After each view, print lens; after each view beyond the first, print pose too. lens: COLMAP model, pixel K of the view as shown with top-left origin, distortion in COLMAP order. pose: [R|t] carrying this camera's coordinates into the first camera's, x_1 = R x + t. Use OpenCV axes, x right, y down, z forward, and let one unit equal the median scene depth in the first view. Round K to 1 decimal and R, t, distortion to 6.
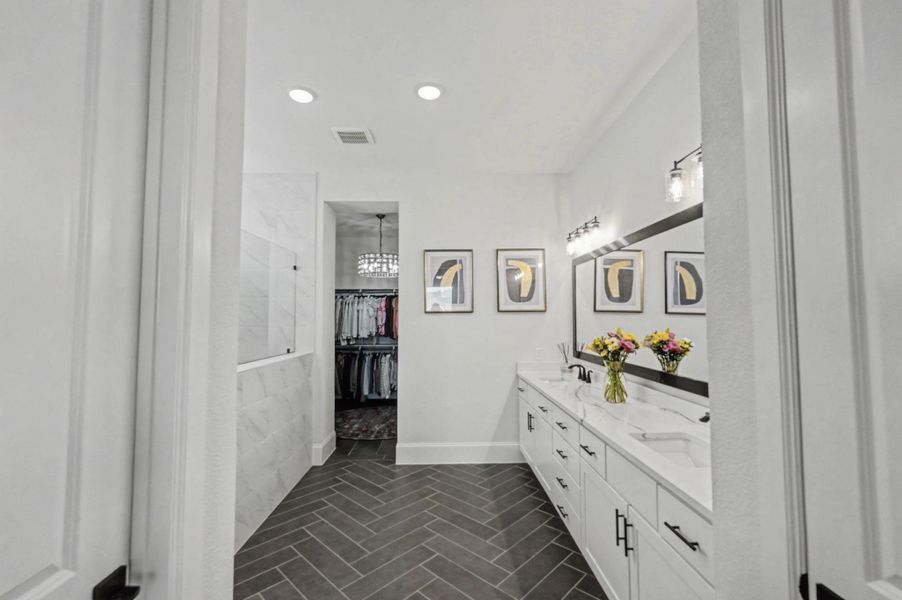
lens RADIAL K [[391.4, 0, 446.0], [0, 391.4, 298.5], [0, 0, 1]] dist [-0.006577, -0.000154]
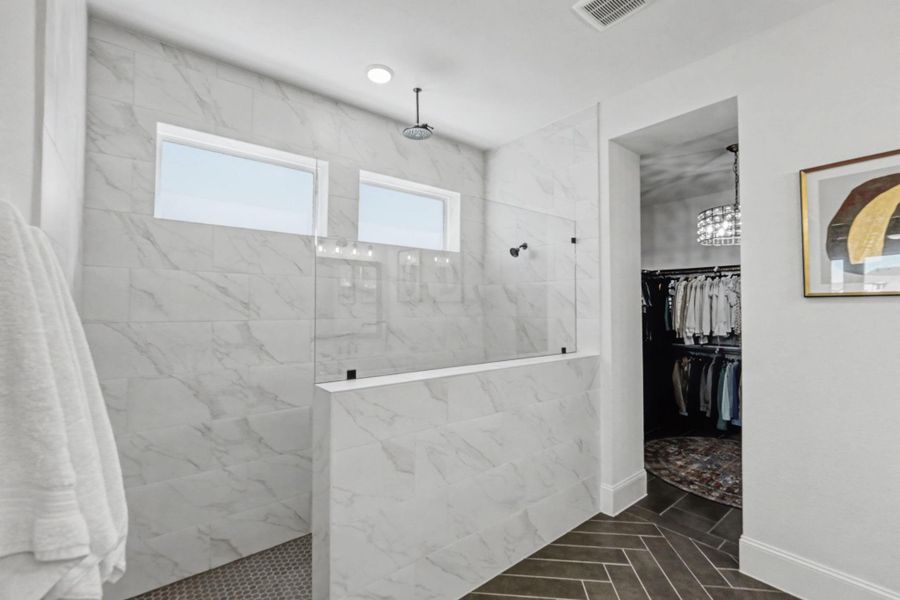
lens RADIAL K [[390.6, 0, 445.0], [0, 390.6, 298.5], [0, 0, 1]] dist [-0.006577, -0.000154]
pose [[0.616832, -0.014177, -0.786967, 0.038775], [0.035740, 0.999311, 0.010011, 0.012647], [0.786283, -0.034302, 0.616914, 0.257102]]
